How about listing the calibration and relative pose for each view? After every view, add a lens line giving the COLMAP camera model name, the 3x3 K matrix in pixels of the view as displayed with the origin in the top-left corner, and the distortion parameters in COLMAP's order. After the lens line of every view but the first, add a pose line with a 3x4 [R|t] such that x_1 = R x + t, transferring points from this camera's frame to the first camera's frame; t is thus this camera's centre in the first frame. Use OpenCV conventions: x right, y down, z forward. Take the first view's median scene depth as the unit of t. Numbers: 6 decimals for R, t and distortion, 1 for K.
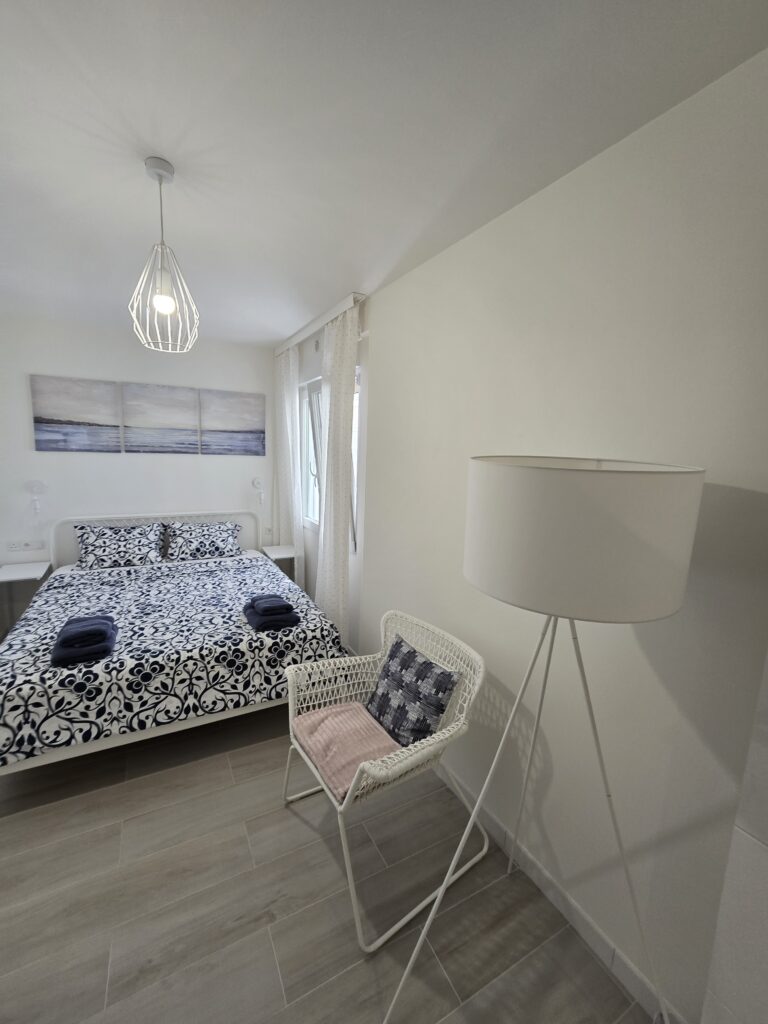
lens RADIAL K [[419.1, 0, 378.7], [0, 419.1, 513.3], [0, 0, 1]] dist [-0.008655, 0.002466]
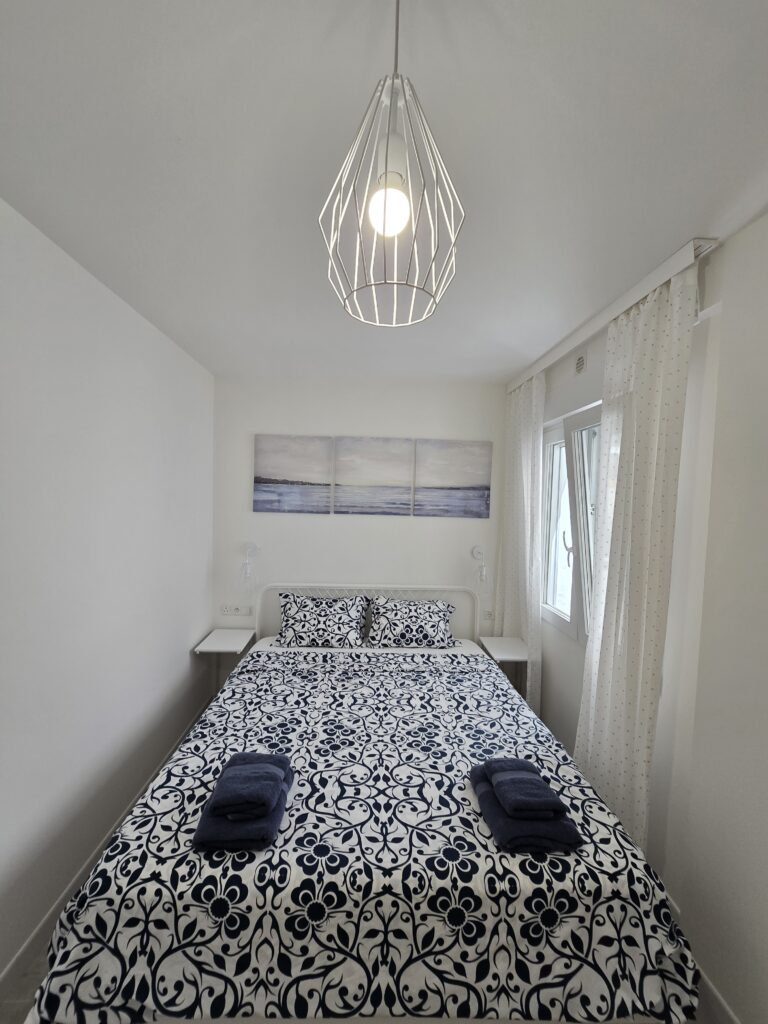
lens RADIAL K [[419.1, 0, 379.6], [0, 419.1, 514.1], [0, 0, 1]] dist [-0.008655, 0.002466]
pose [[0.896909, 0.009864, -0.442106, -0.202066], [-0.067244, 0.991167, -0.114305, -0.078678], [0.437073, 0.132250, 0.889650, 0.400484]]
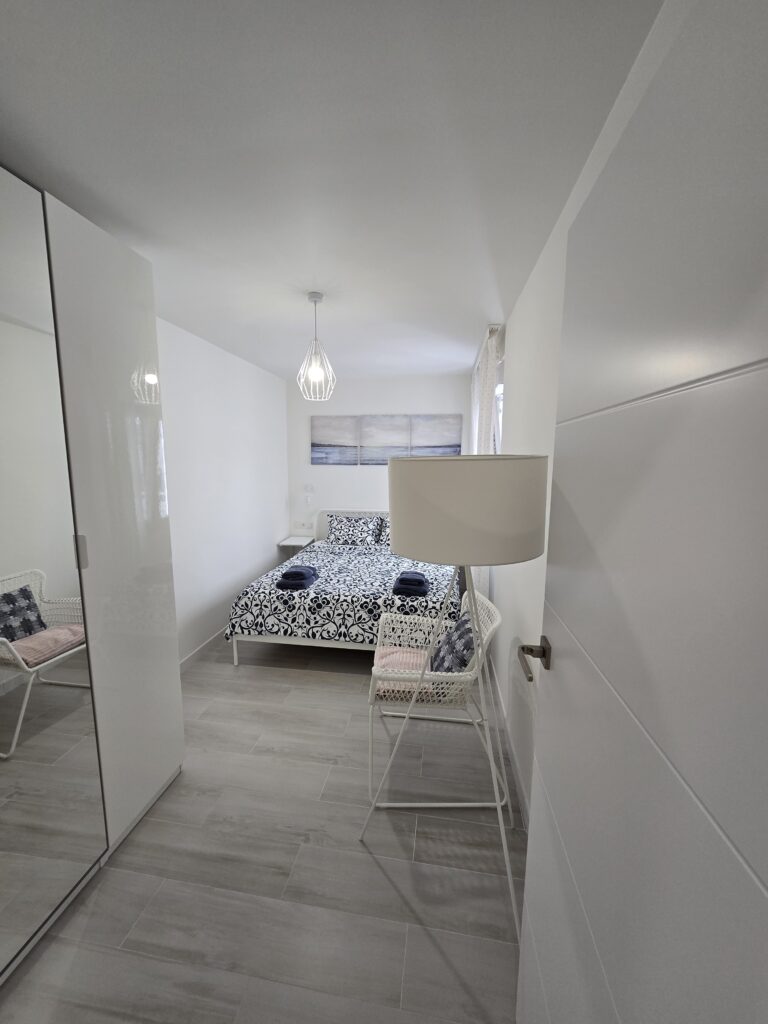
lens RADIAL K [[419.1, 0, 384.9], [0, 419.1, 511.5], [0, 0, 1]] dist [-0.008655, 0.002466]
pose [[0.801693, 0.047725, -0.595828, 0.484223], [-0.070921, 0.997361, -0.015537, 0.042020], [0.593514, 0.054713, 0.802962, -0.110831]]
